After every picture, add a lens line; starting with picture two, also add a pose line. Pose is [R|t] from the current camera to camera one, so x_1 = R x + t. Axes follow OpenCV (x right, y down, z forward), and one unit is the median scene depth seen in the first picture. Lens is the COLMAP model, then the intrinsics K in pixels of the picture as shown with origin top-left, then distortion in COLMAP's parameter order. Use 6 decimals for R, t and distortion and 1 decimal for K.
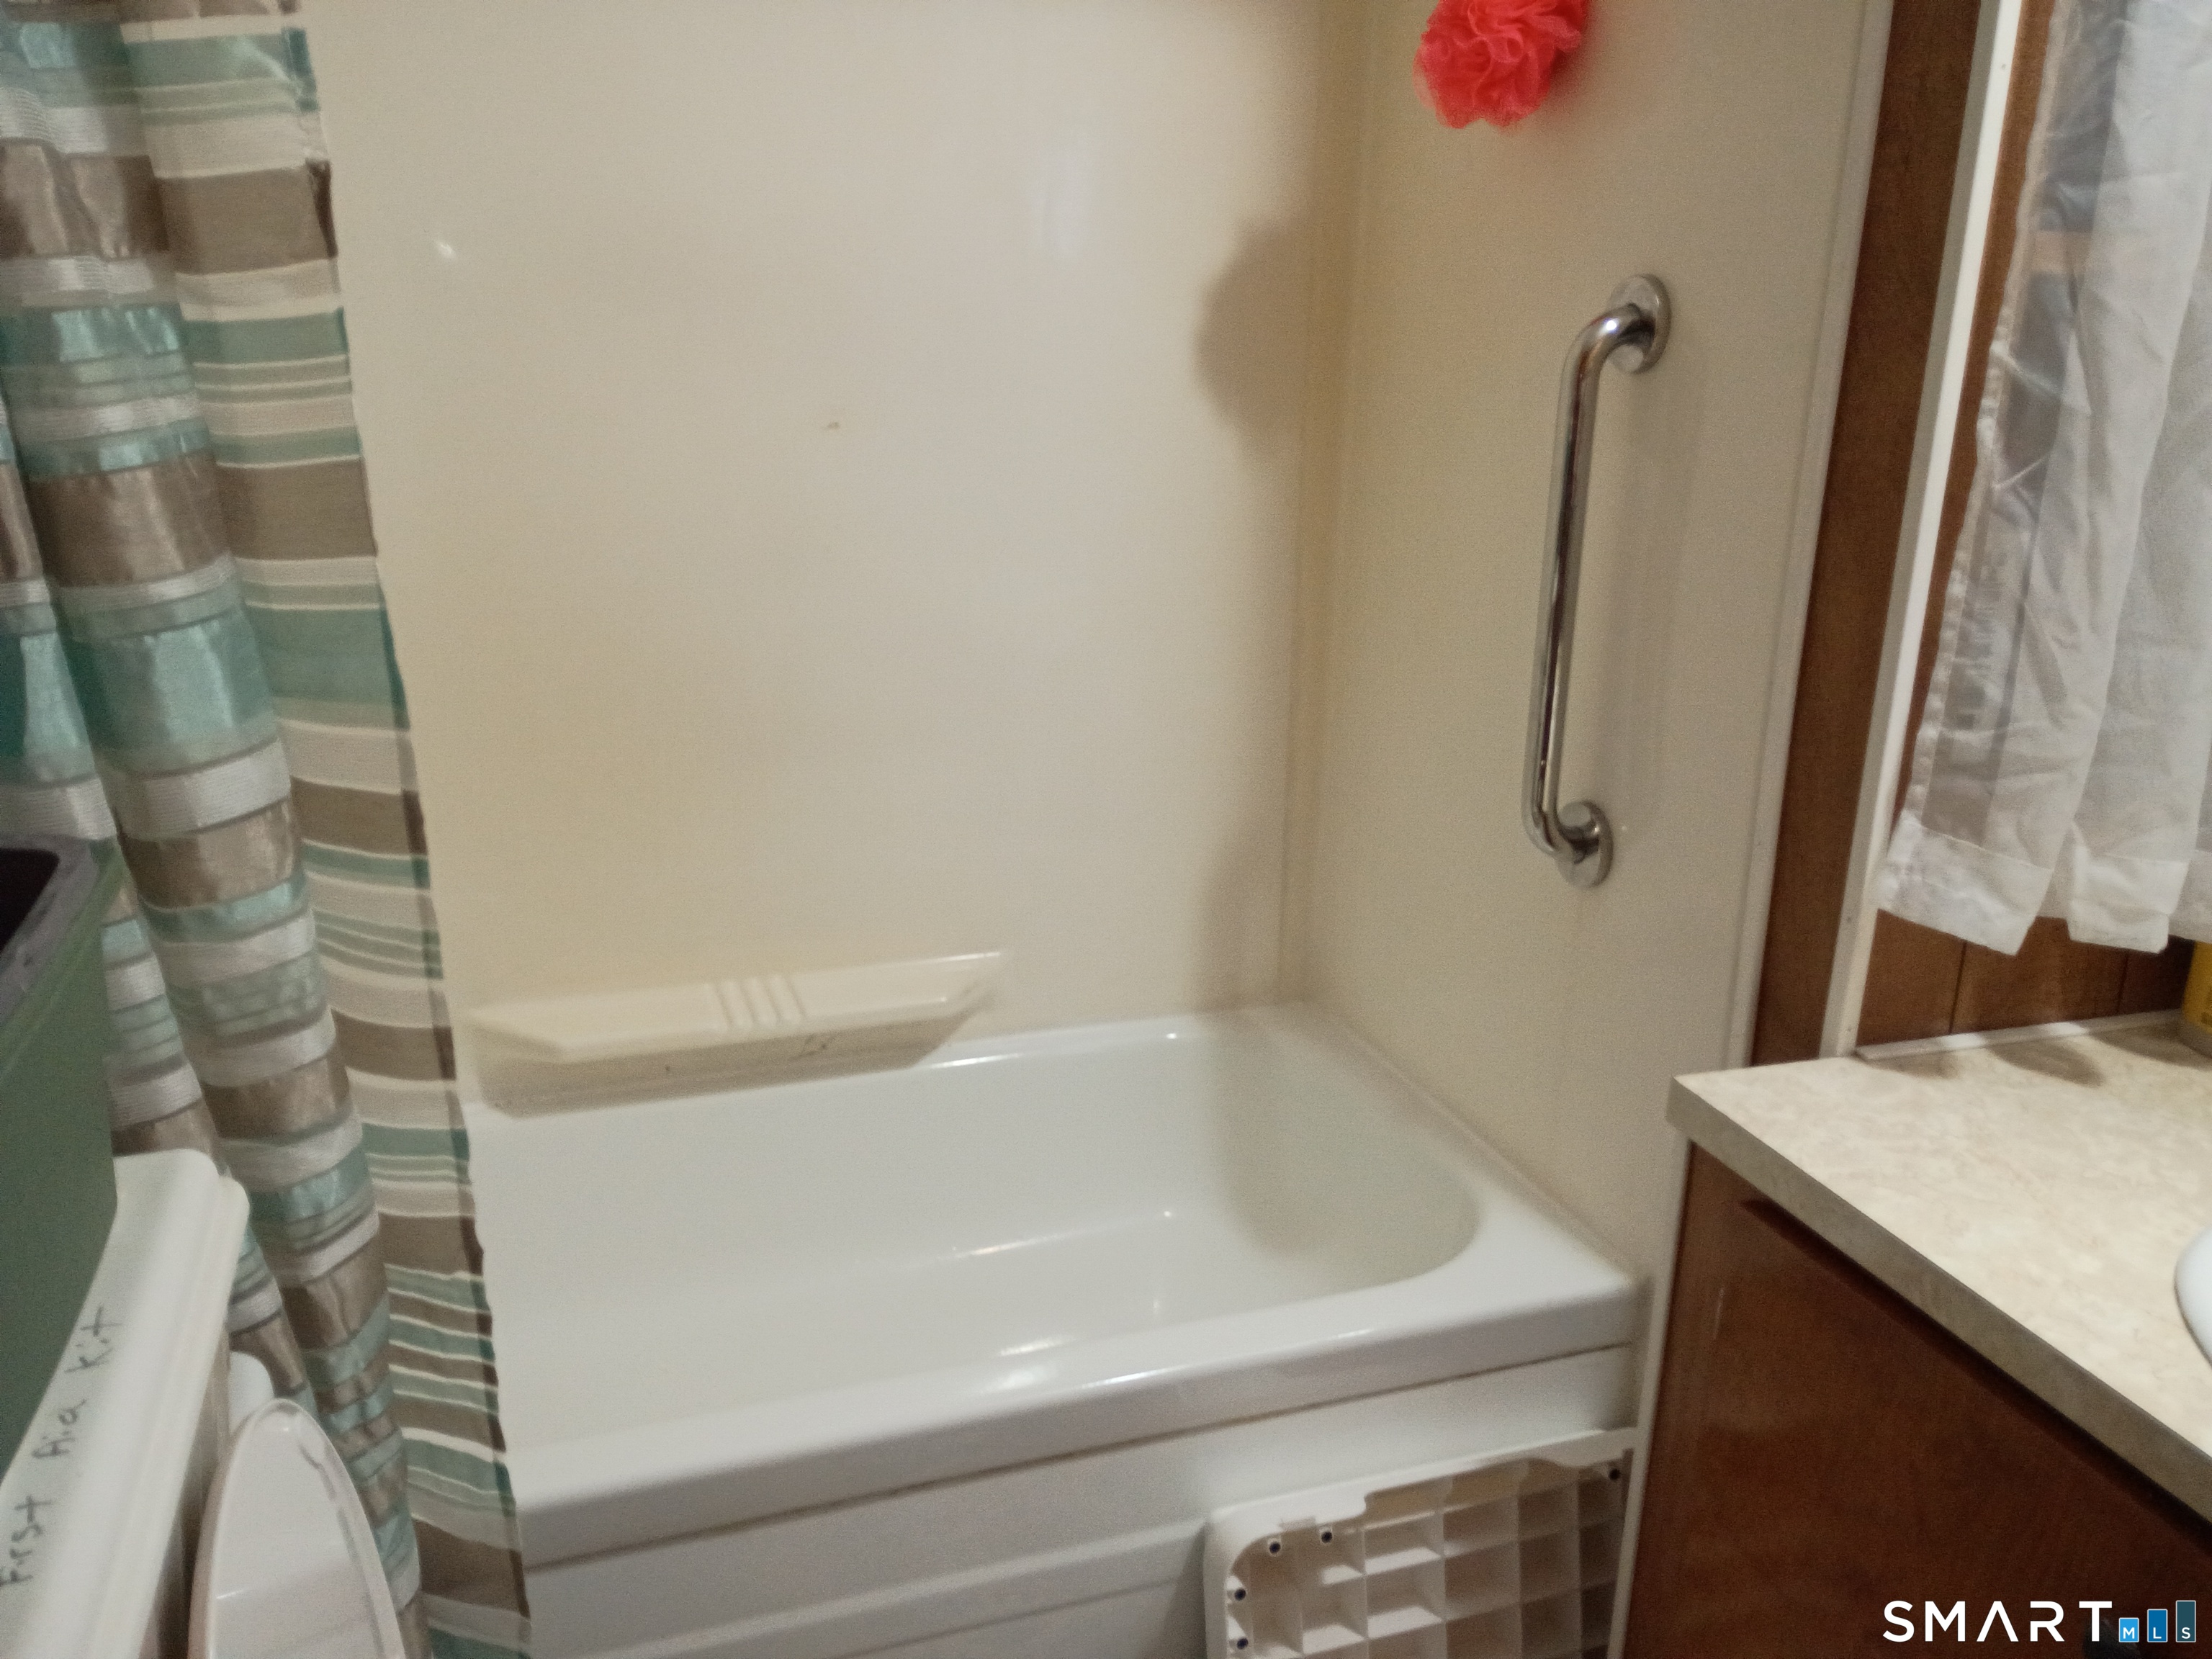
lens RADIAL K [[1844.1, 0, 1083.4], [0, 1844.1, 834.7], [0, 0, 1]] dist [0.053991, -0.043856]
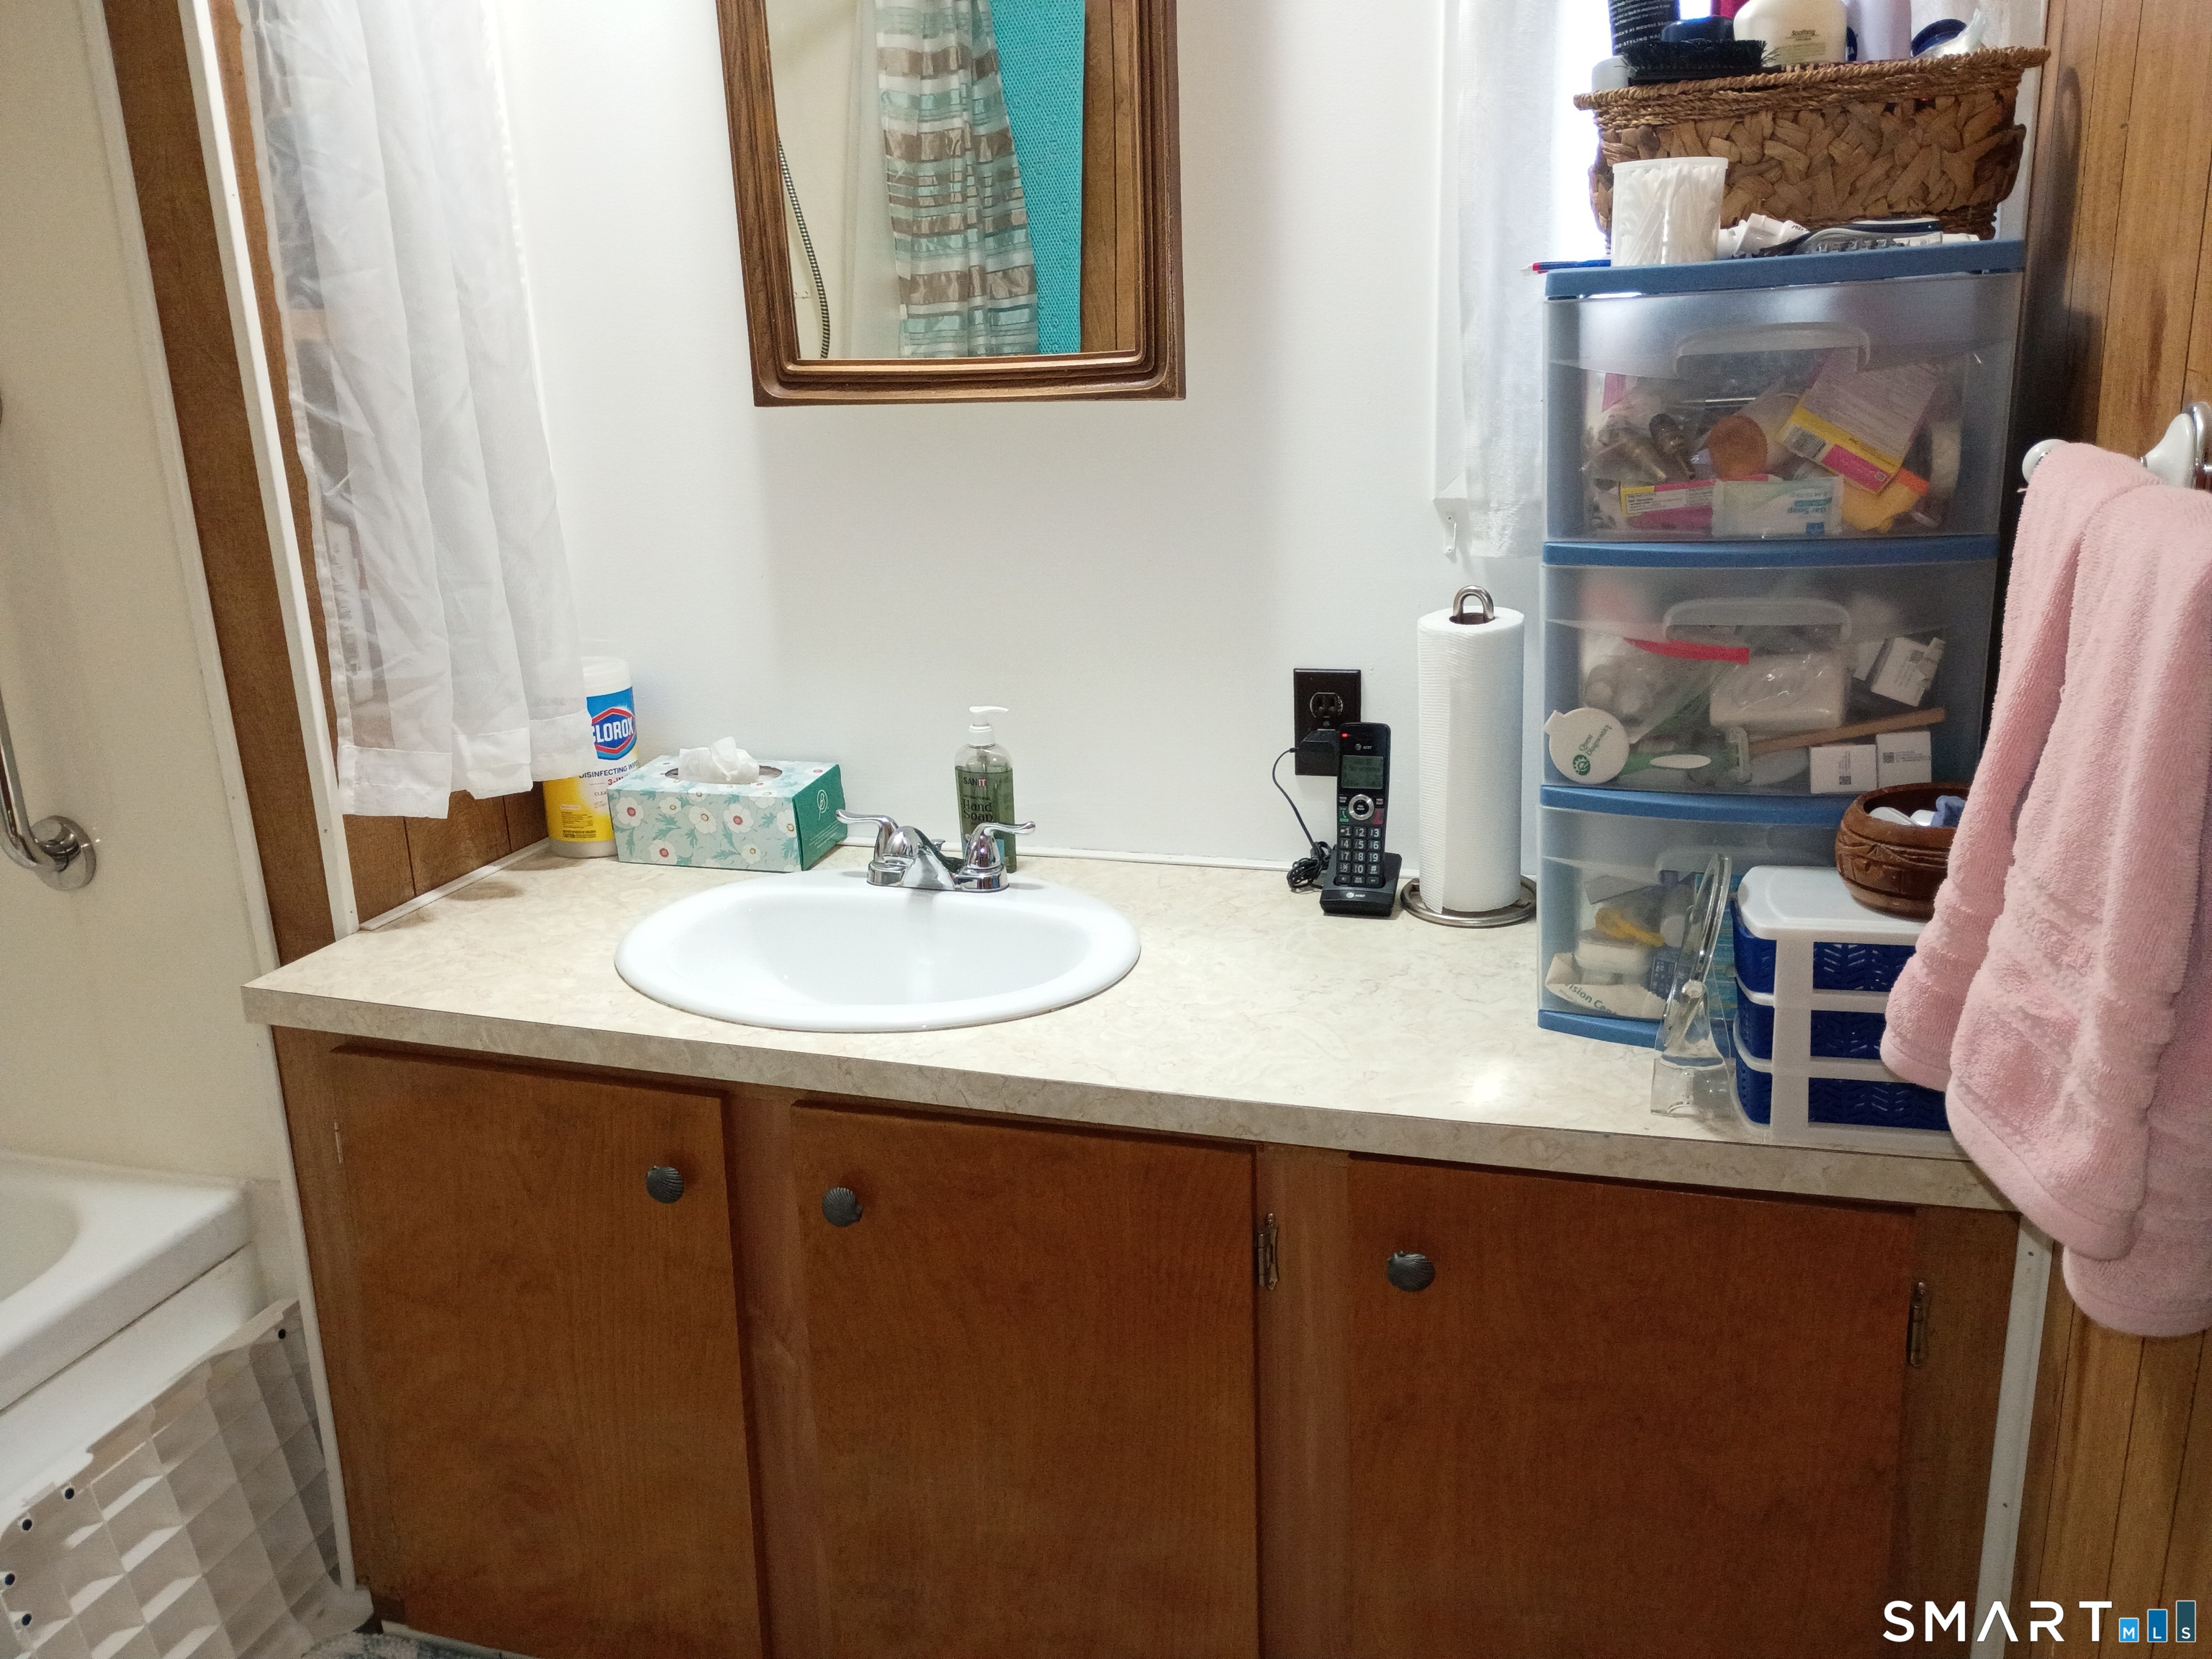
lens RADIAL K [[1844.1, 0, 1083.4], [0, 1844.1, 834.7], [0, 0, 1]] dist [0.053991, -0.043856]
pose [[0.610849, -0.277639, 0.741472, -0.243457], [0.283898, 0.951033, 0.122223, 0.041193], [-0.739098, 0.135842, 0.659758, -0.270253]]
